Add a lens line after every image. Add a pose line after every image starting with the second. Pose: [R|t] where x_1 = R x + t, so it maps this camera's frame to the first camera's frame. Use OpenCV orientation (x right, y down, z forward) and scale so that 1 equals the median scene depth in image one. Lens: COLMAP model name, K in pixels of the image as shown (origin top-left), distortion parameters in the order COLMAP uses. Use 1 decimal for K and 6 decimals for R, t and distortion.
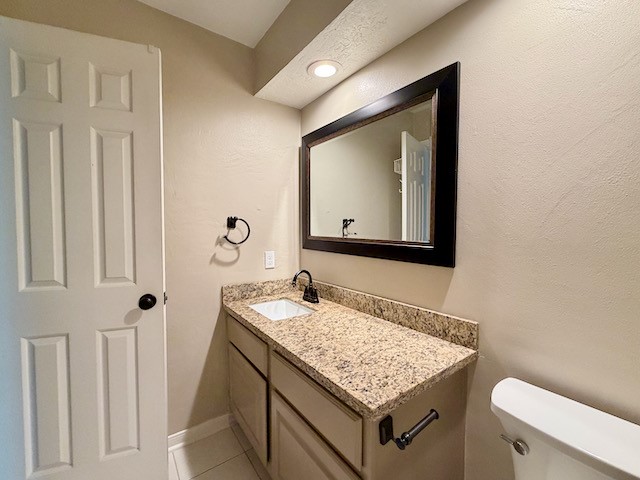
lens RADIAL K [[277.1, 0, 320.2], [0, 277.1, 241.8], [0, 0, 1]] dist [-0.000484, -0.000066]
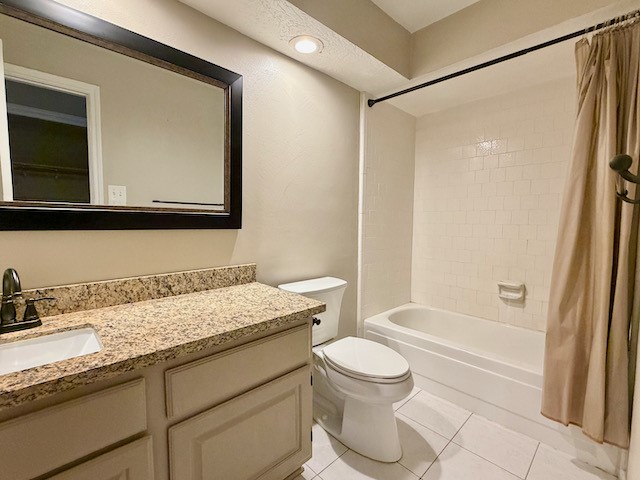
lens RADIAL K [[295.5, 0, 320.2], [0, 295.5, 238.0], [0, 0, 1]] dist [-0.003035, -0.000176]
pose [[-0.125825, -0.067996, 0.989720, -0.859265], [0.042383, 0.996369, 0.073841, 0.041512], [-0.991147, 0.051238, -0.122486, 0.686228]]
